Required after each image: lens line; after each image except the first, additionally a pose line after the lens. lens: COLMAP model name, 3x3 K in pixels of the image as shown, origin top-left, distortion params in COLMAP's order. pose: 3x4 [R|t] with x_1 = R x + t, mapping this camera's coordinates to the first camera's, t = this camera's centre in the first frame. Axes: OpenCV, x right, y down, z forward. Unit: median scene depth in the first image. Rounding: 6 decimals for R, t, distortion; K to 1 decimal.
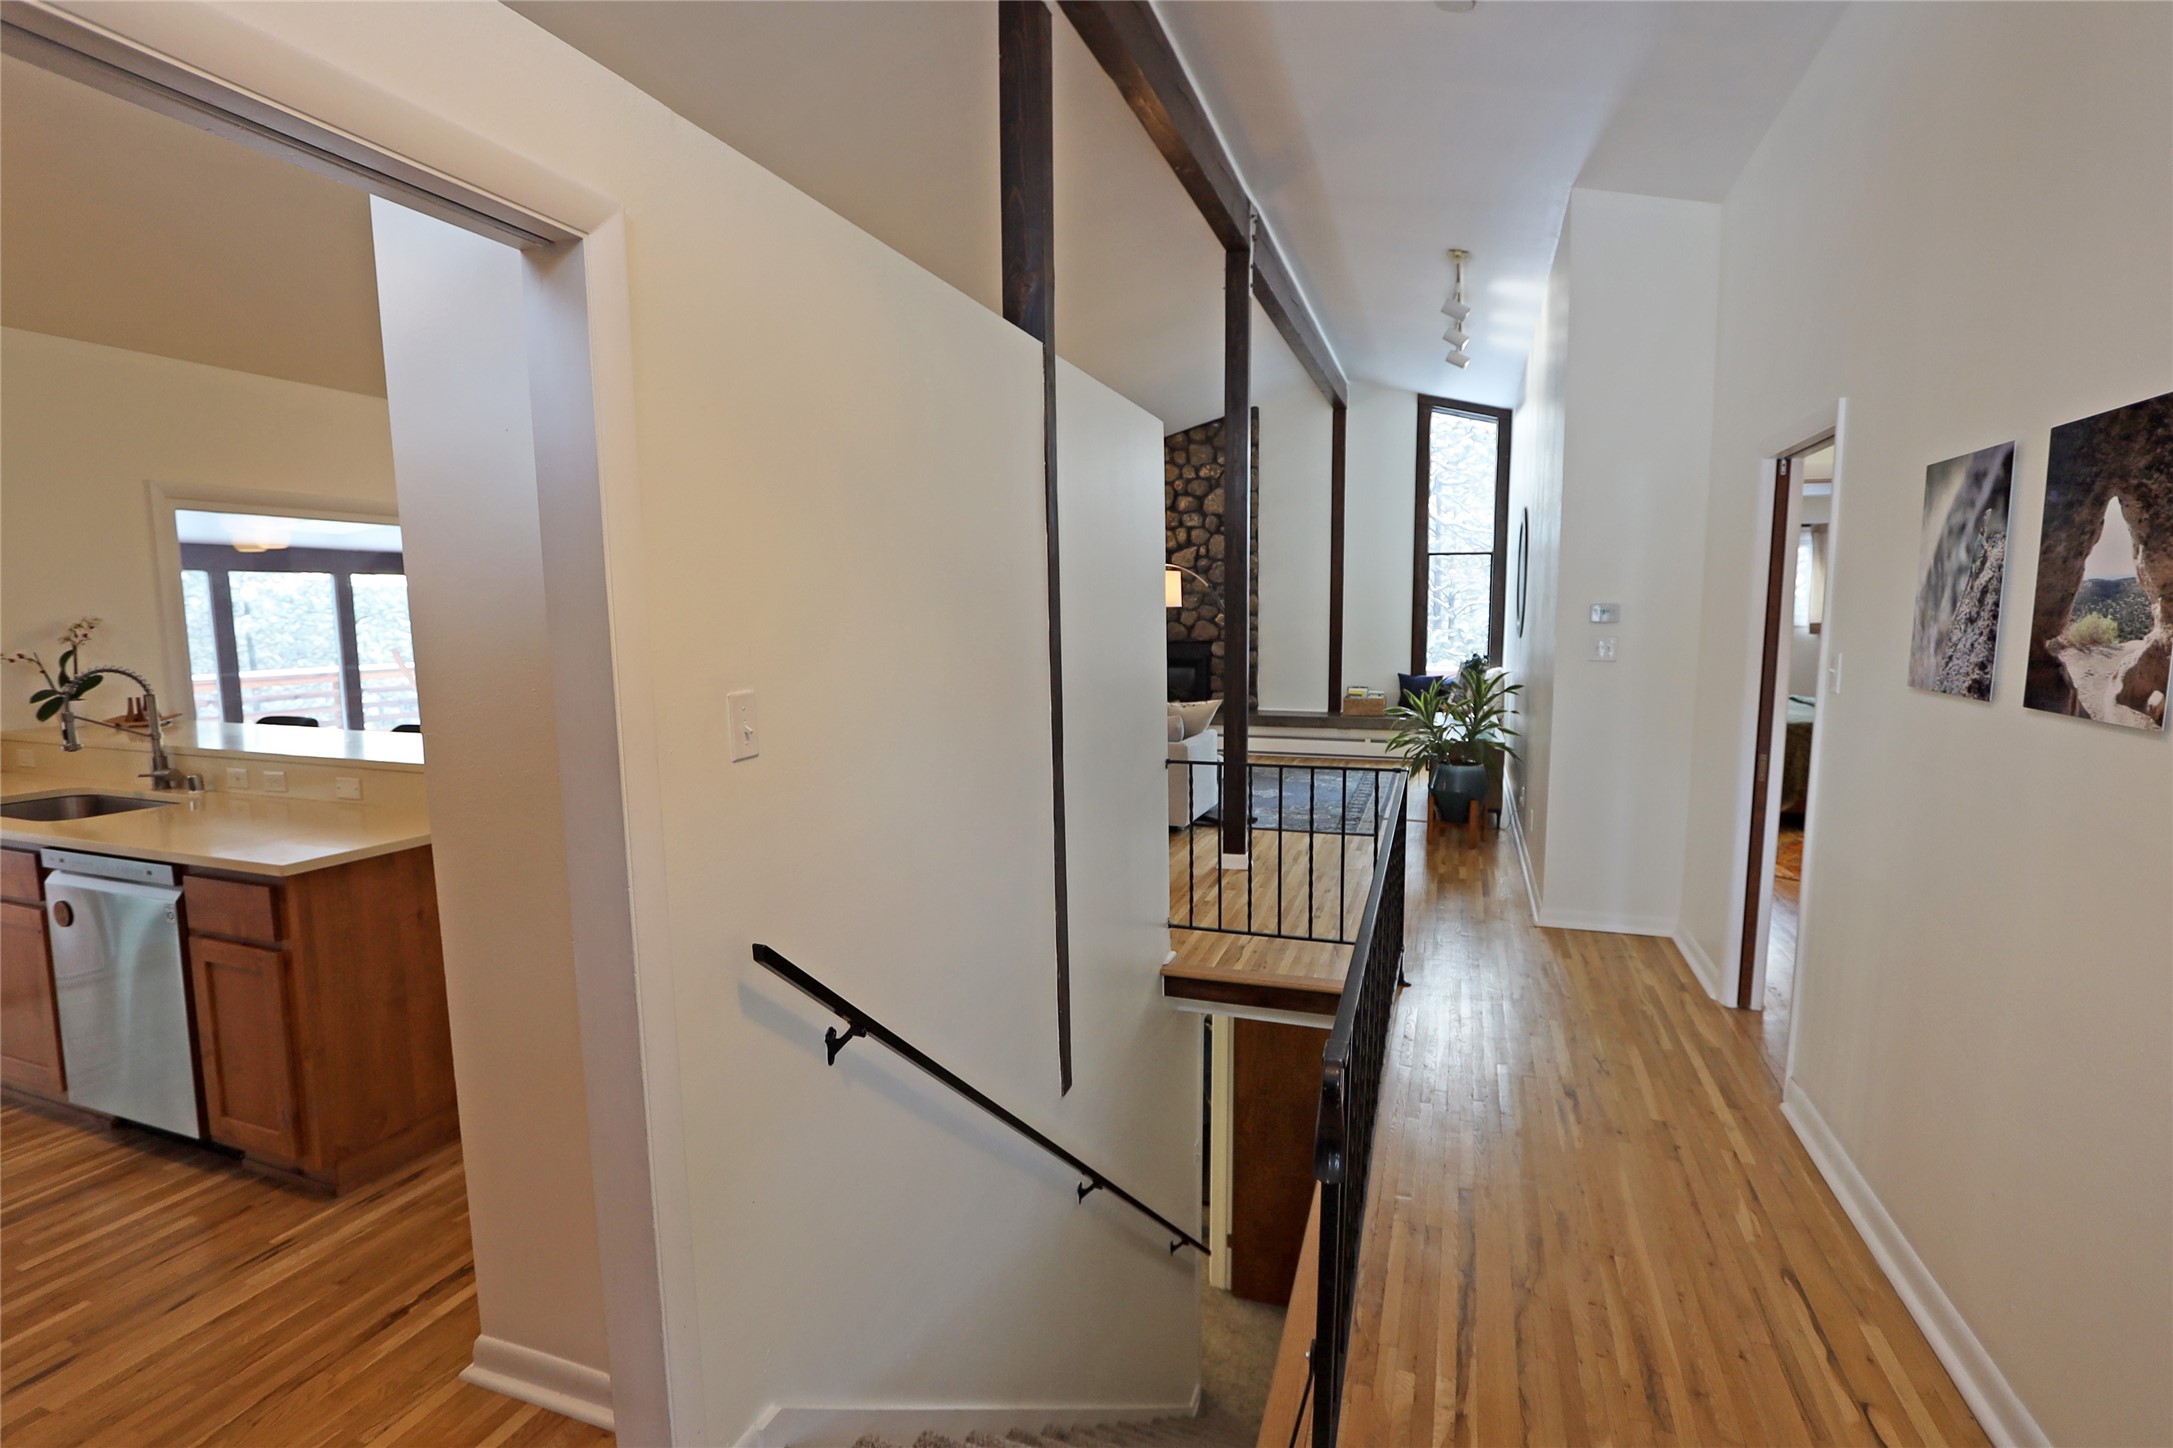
lens RADIAL K [[1019.2, 0, 1077.7], [0, 1019.2, 726.0], [0, 0, 1]] dist [-0.019107, 0.005472]
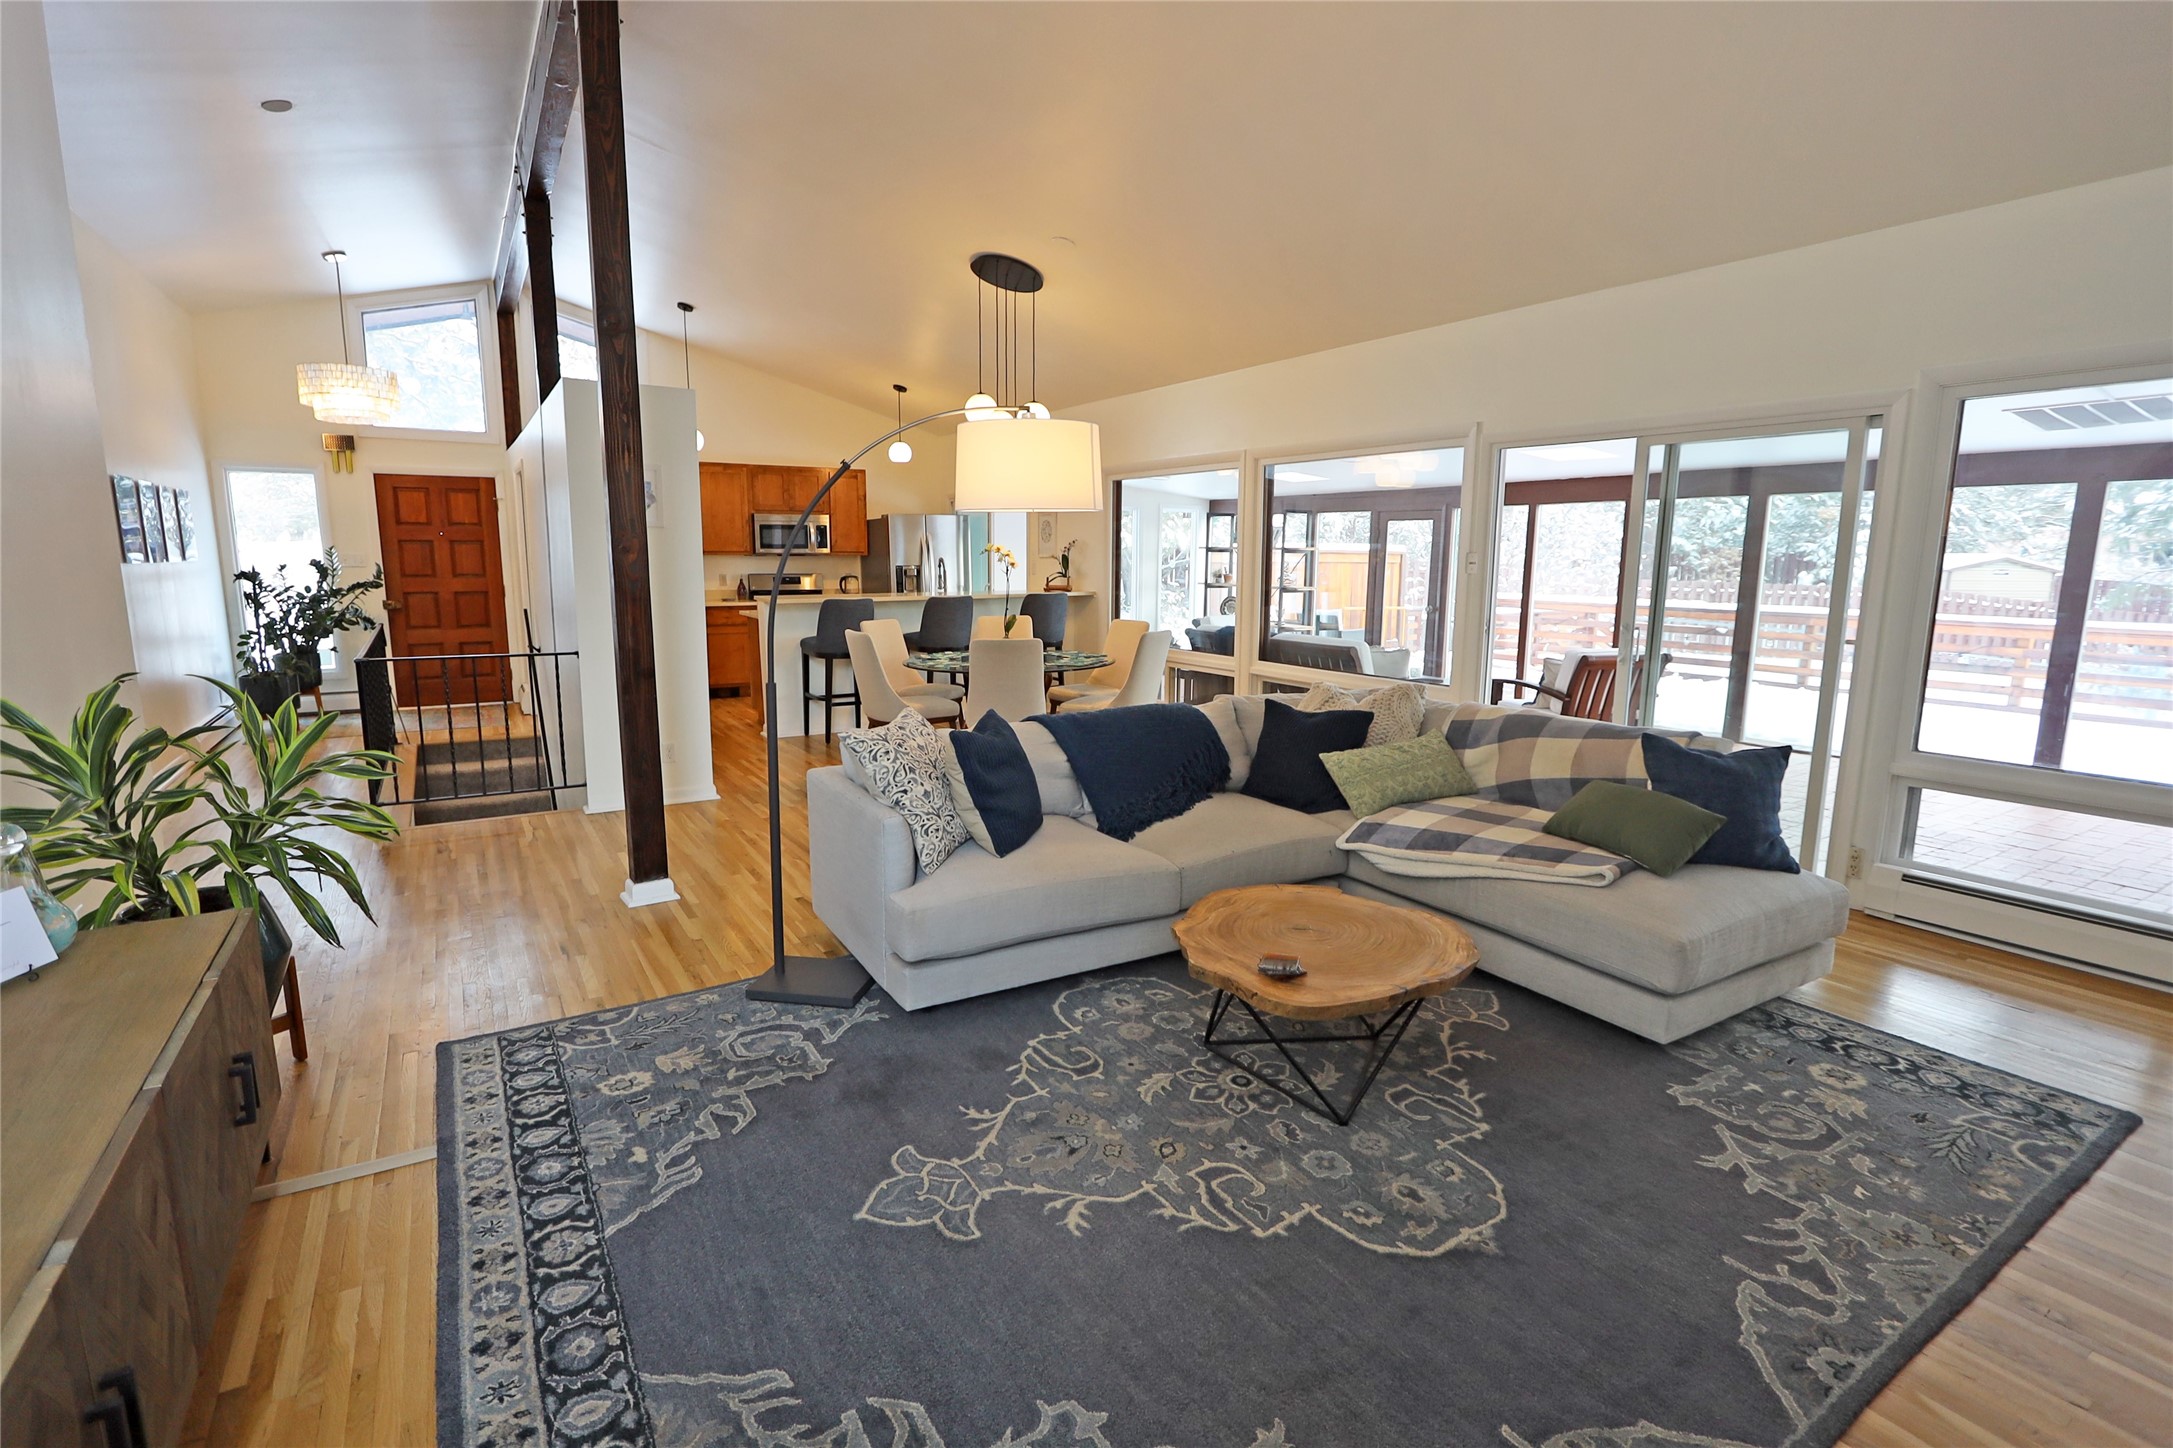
lens RADIAL K [[1017.1, 0, 1077.1], [0, 1017.1, 725.3], [0, 0, 1]] dist [-0.018237, 0.001031]
pose [[-0.616170, 0.135928, -0.775795, 0.547118], [-0.091041, 0.966100, 0.241581, -0.187955], [0.782333, 0.219485, -0.582907, 1.778940]]
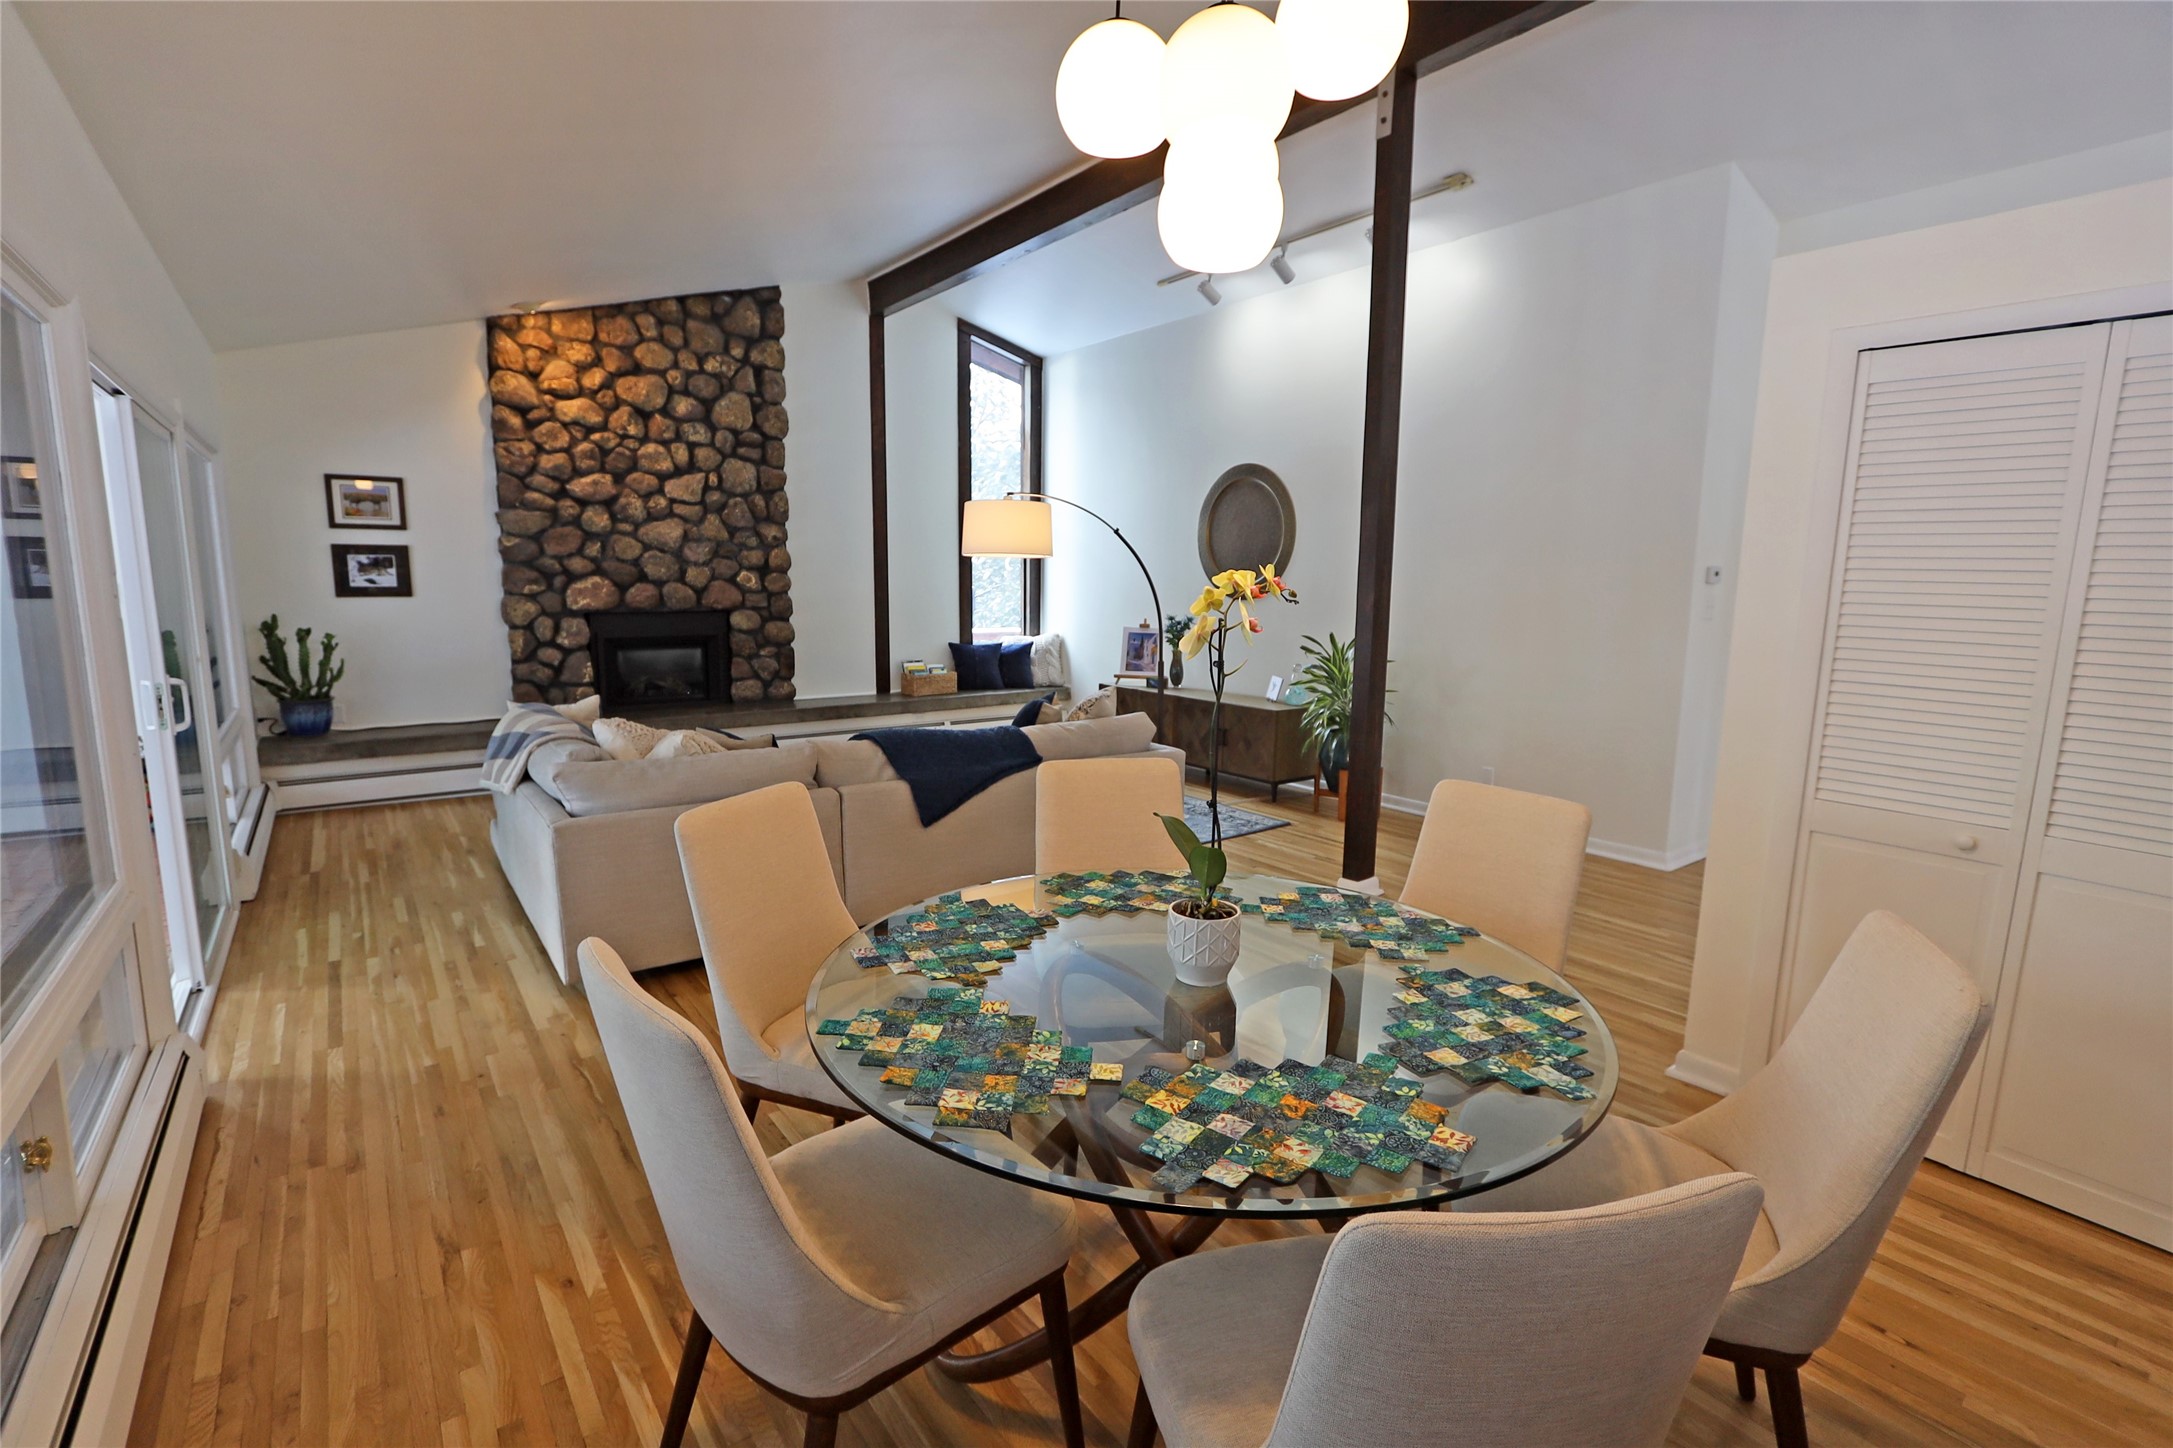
lens RADIAL K [[996.5, 0, 1074.4], [0, 996.5, 729.3], [0, 0, 1]] dist [-0.012666, 0.000427]
pose [[0.549185, -0.114355, 0.827840, -0.644219], [0.081832, 0.993192, 0.082909, -0.076790], [-0.831685, 0.022211, 0.554804, 0.837849]]
